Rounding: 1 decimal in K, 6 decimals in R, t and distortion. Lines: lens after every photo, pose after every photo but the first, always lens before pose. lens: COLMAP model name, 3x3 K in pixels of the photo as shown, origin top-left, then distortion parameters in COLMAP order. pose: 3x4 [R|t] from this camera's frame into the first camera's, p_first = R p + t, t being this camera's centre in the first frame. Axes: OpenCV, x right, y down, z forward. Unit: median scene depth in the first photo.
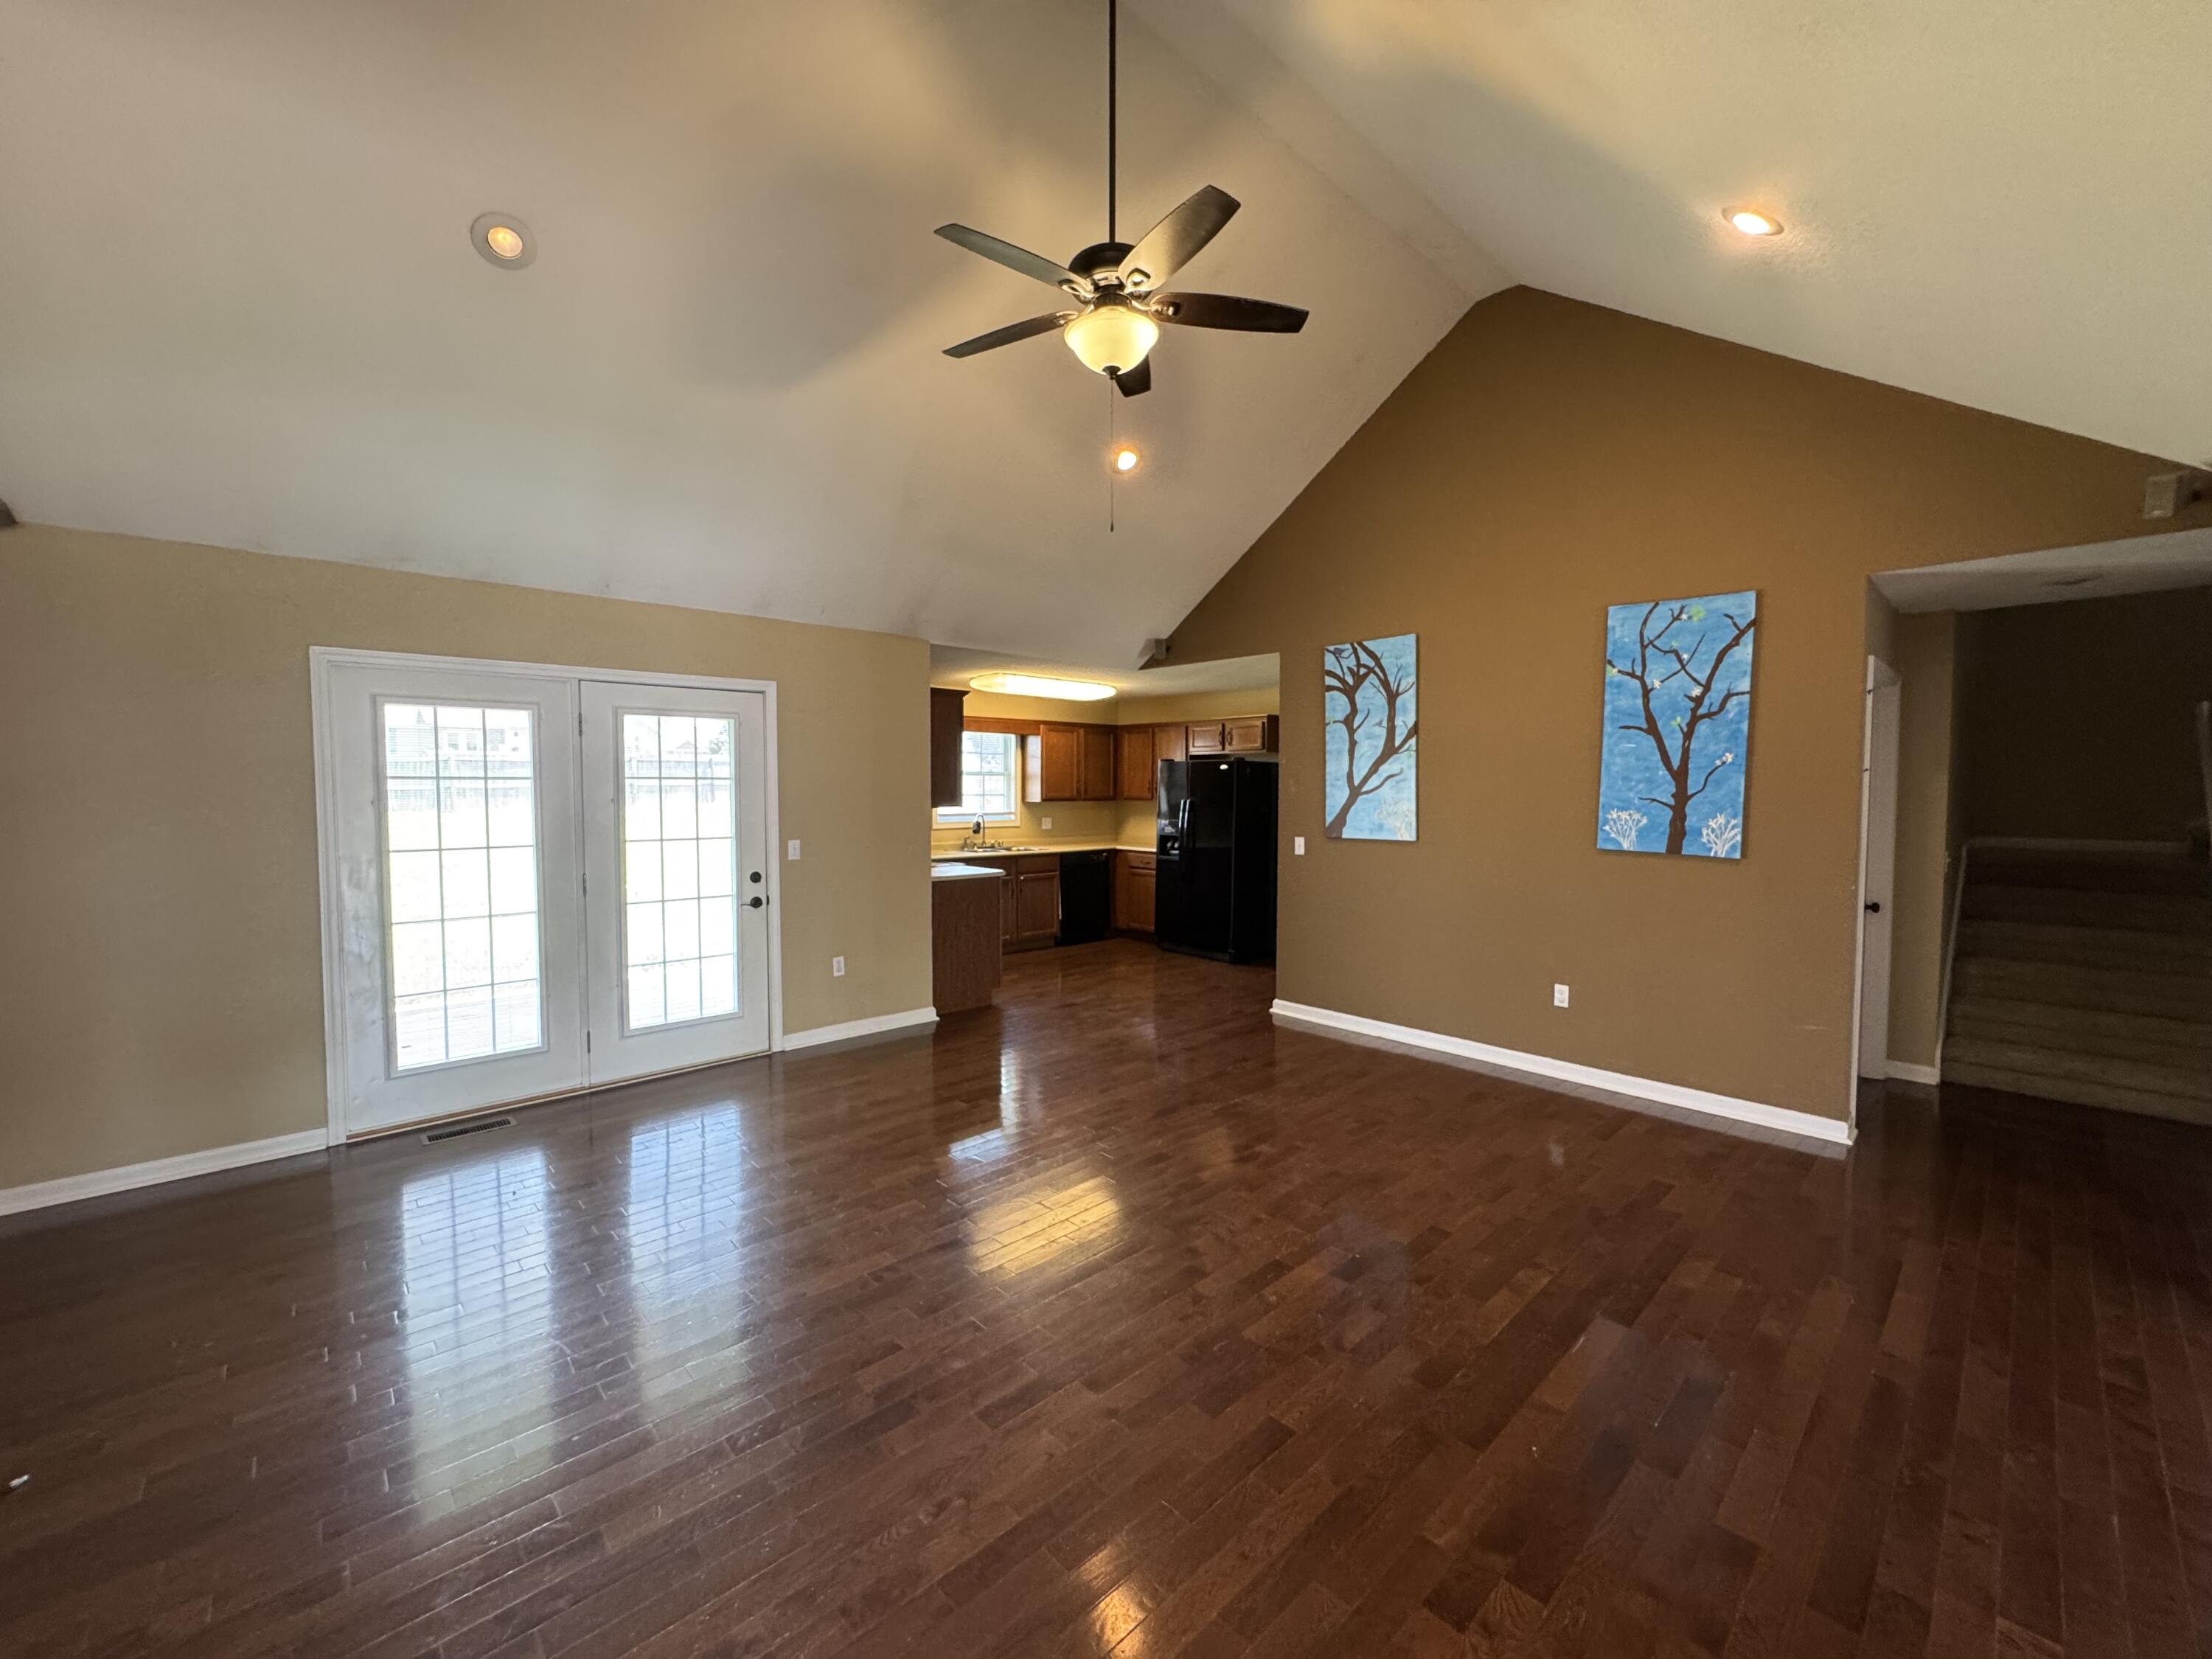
lens RADIAL K [[880.2, 0, 1106.0], [0, 880.2, 829.5], [0, 0, 1]] dist [-0.003240, 0.000148]
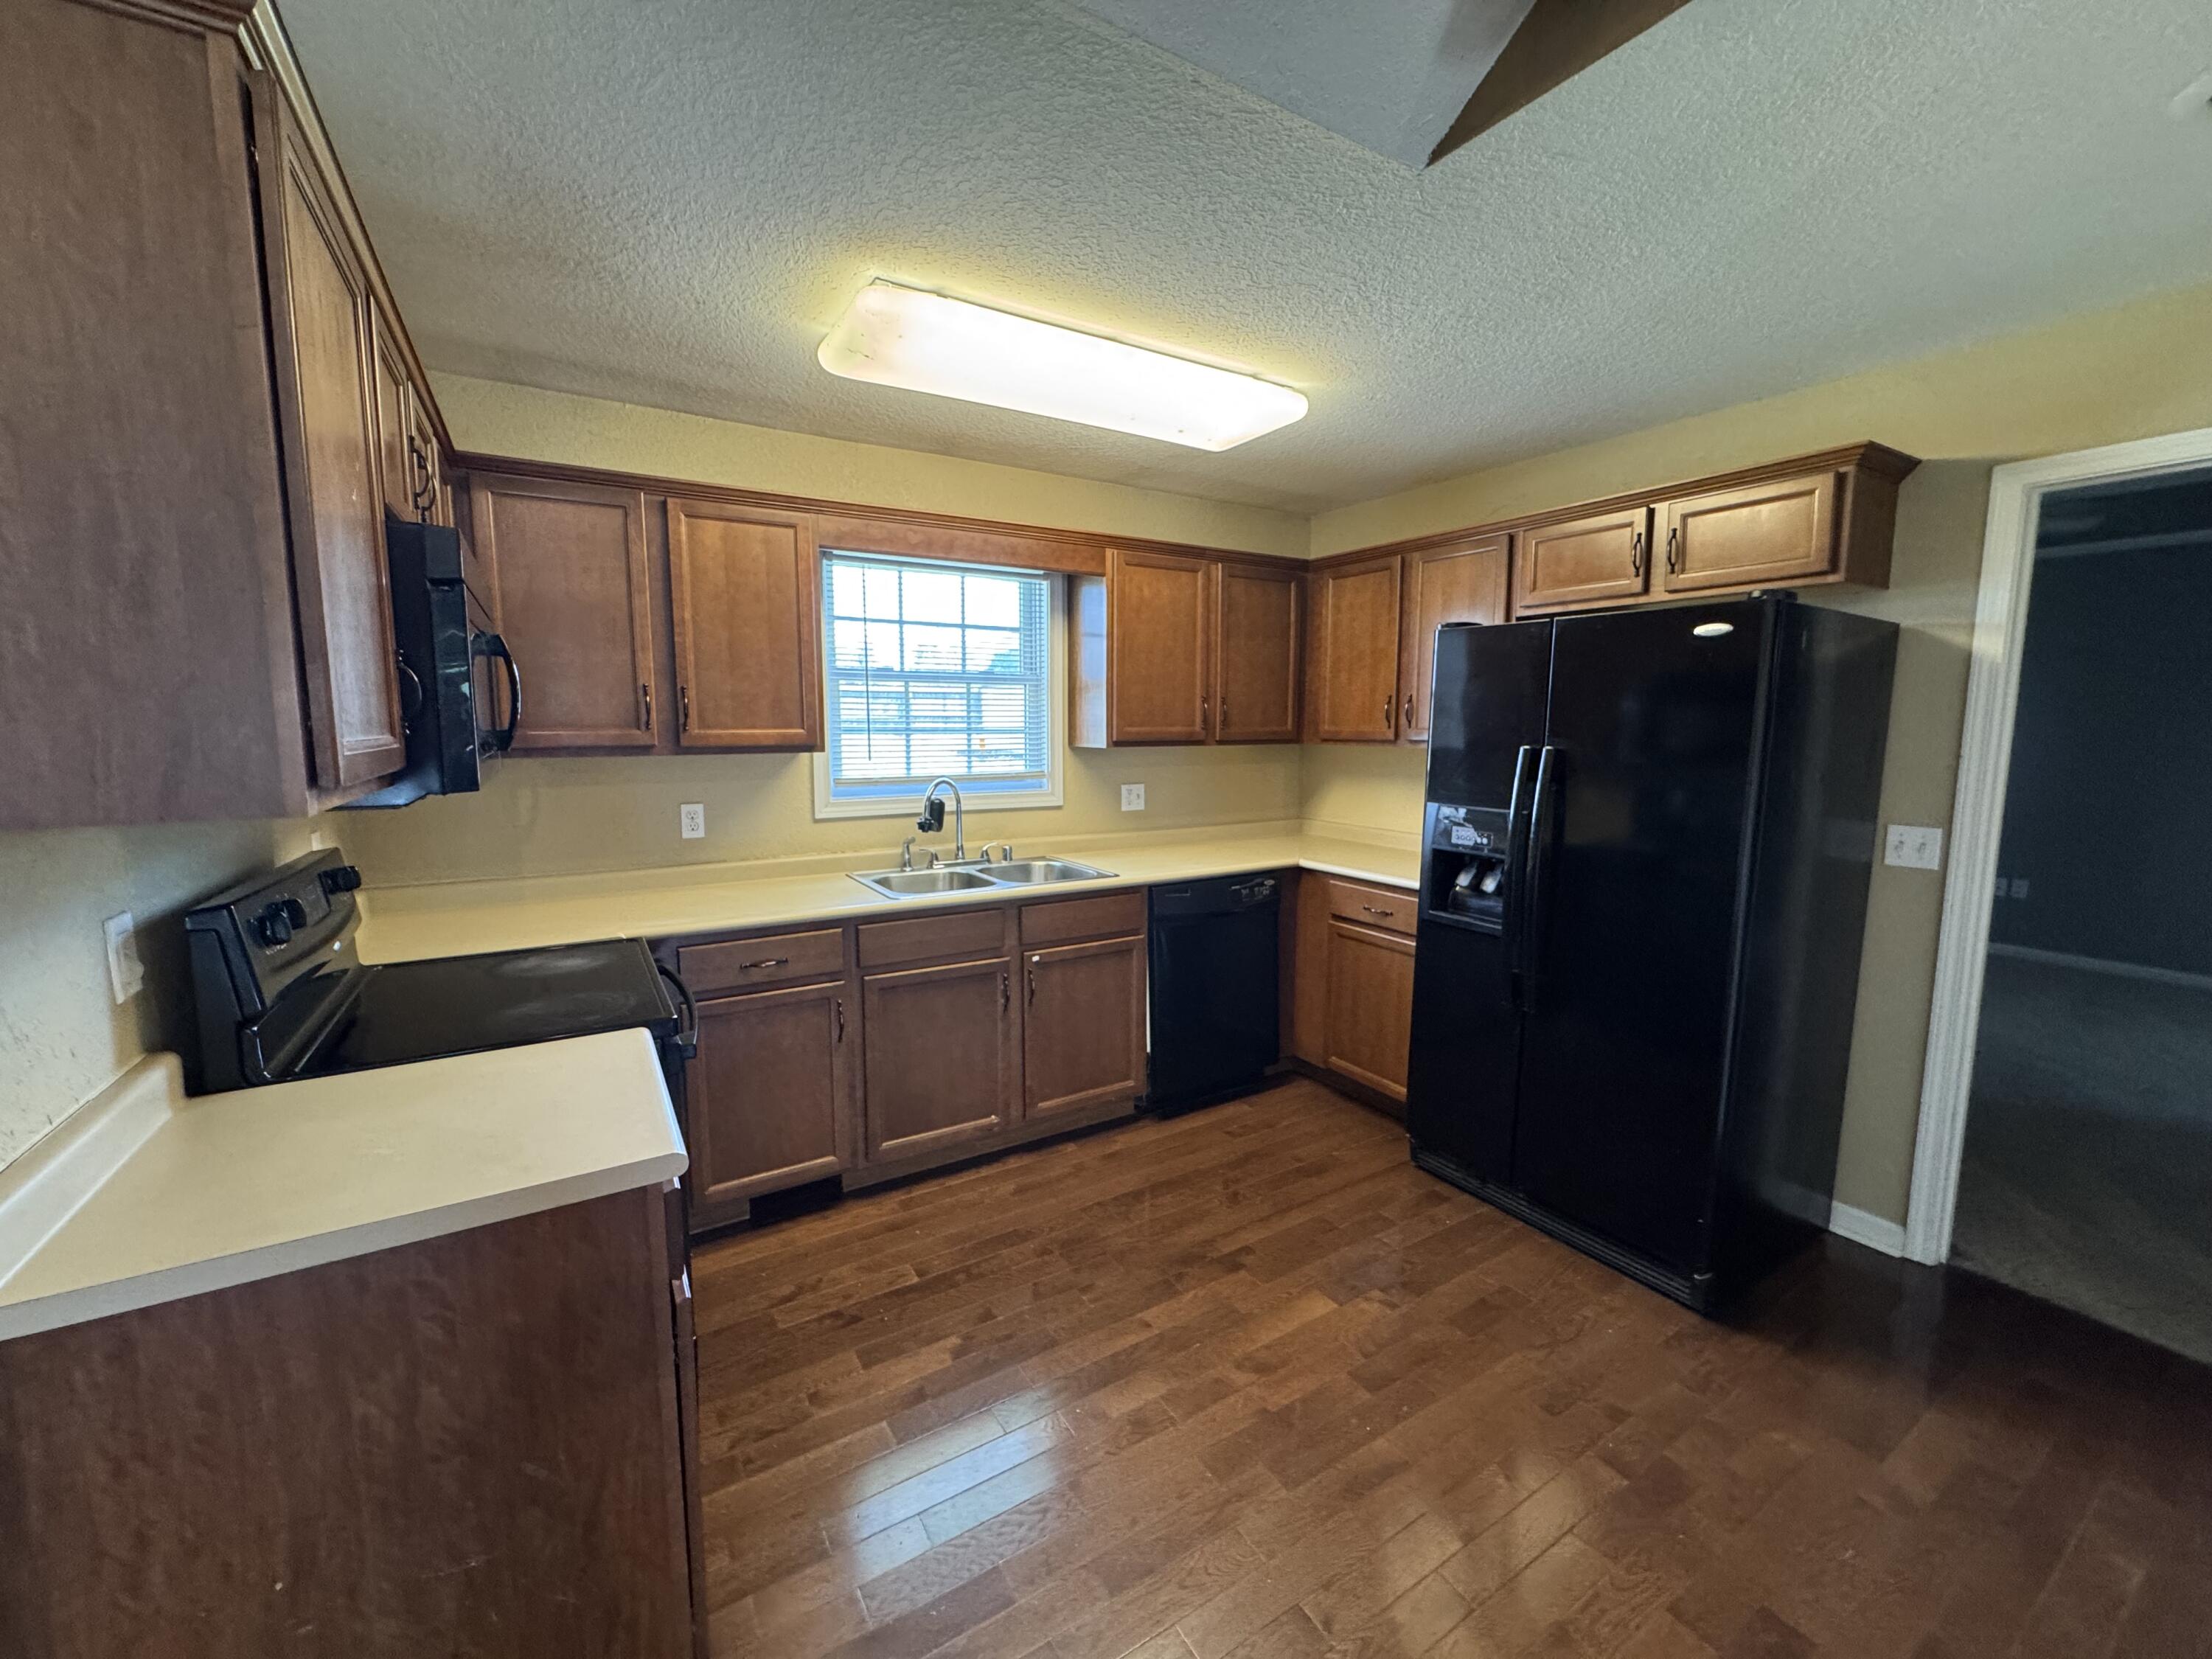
lens RADIAL K [[880.2, 0, 1106.0], [0, 880.2, 829.5], [0, 0, 1]] dist [-0.003240, 0.000148]
pose [[0.980852, 0.019953, -0.193732, 0.002519], [-0.006700, 0.997606, 0.068825, -0.021809], [0.194641, -0.066209, 0.978637, 0.606927]]
